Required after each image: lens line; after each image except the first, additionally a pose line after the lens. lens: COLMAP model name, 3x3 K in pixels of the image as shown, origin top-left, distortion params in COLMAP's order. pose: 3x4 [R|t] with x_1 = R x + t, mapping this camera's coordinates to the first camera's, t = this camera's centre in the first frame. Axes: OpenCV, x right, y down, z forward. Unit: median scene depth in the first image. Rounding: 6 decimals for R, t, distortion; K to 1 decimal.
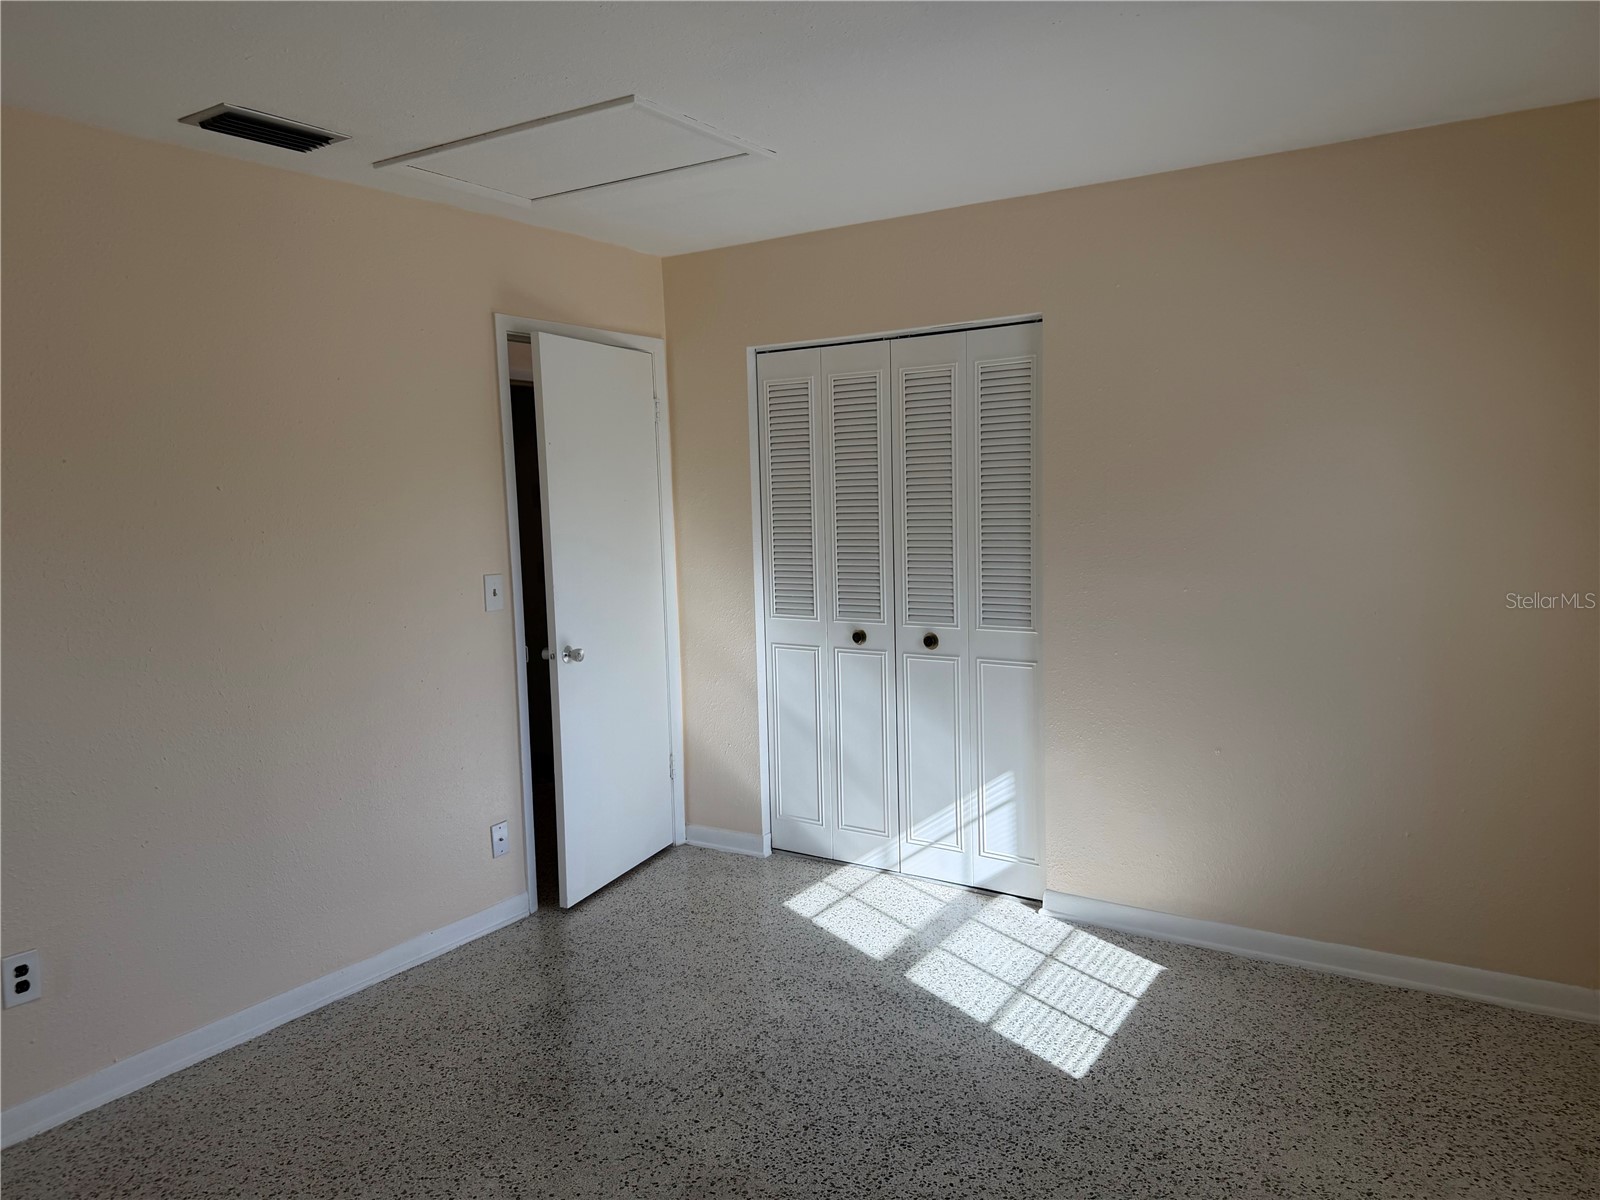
lens RADIAL K [[1132.1, 0, 800.0], [0, 1132.1, 600.0], [0, 0, 1]] dist [0.000746, -0.005118]
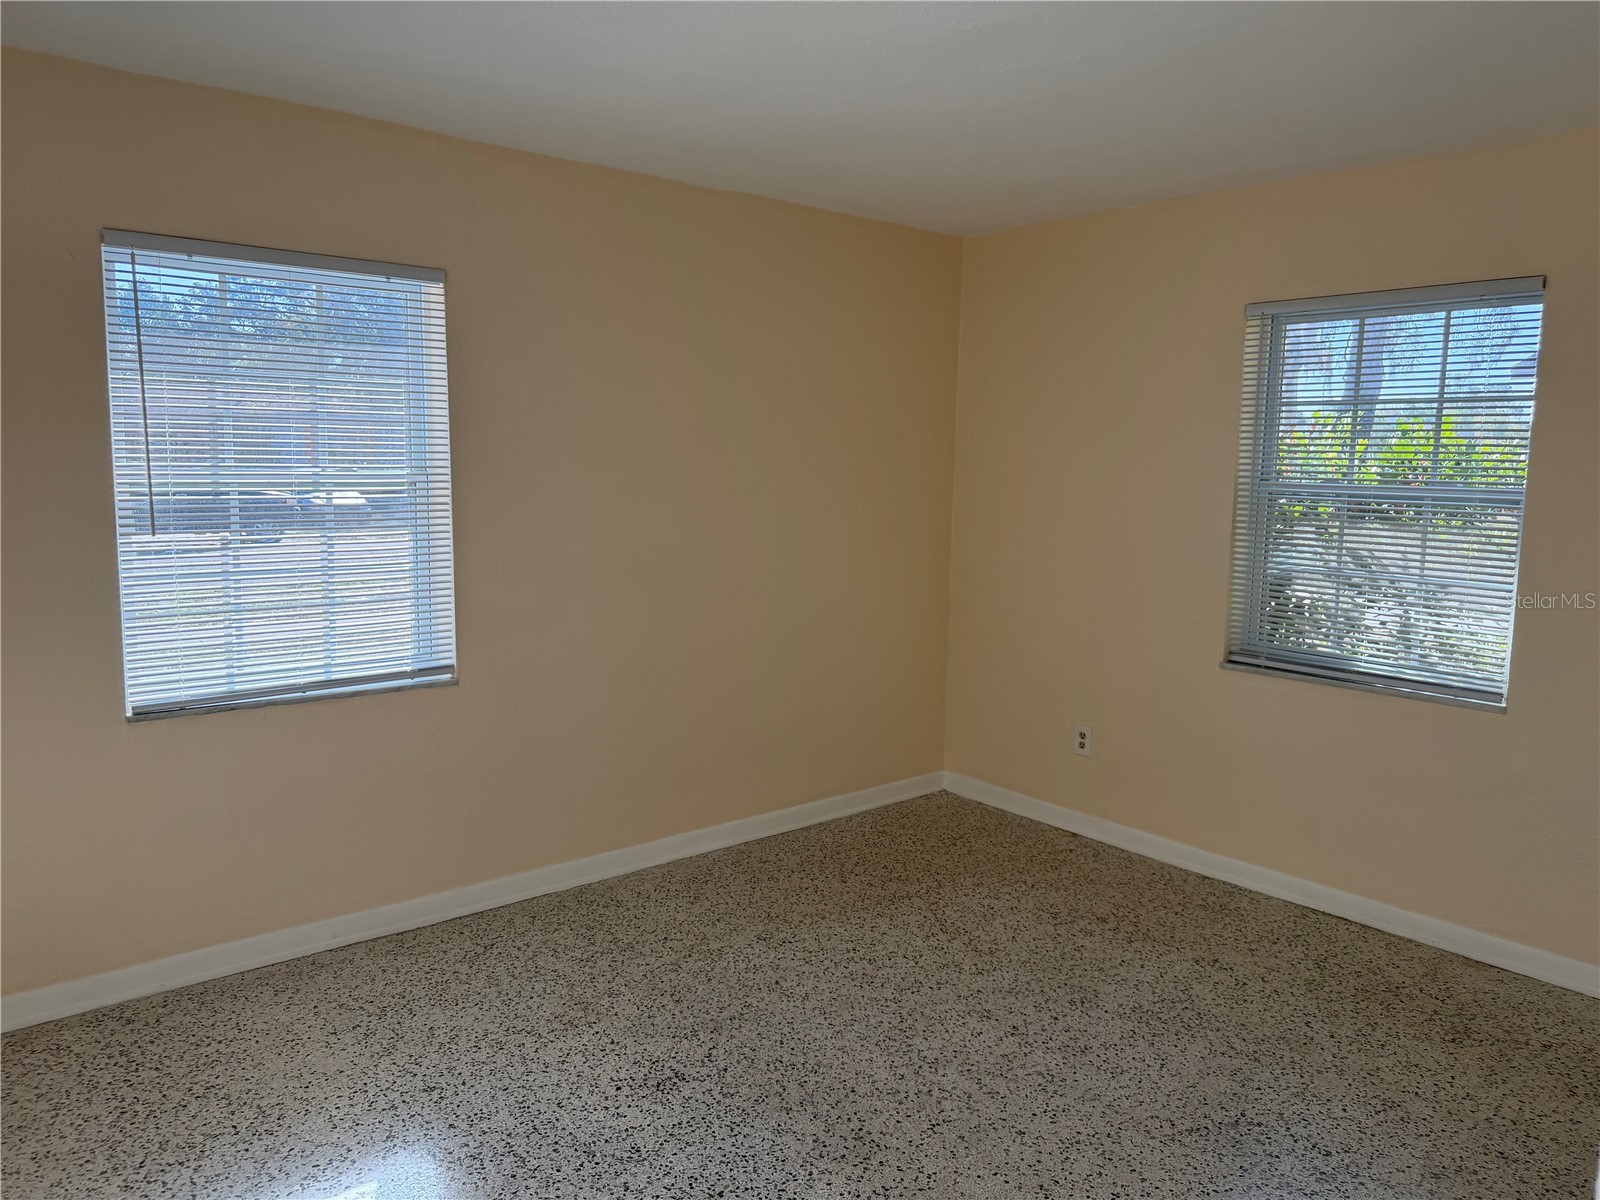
lens RADIAL K [[1132.1, 0, 800.0], [0, 1132.1, 600.0], [0, 0, 1]] dist [0.000746, -0.005118]
pose [[-0.956711, -0.023048, 0.290125, -0.307724], [0.041433, 0.975920, 0.214159, -0.166495], [-0.288074, 0.216909, -0.932718, 1.776530]]
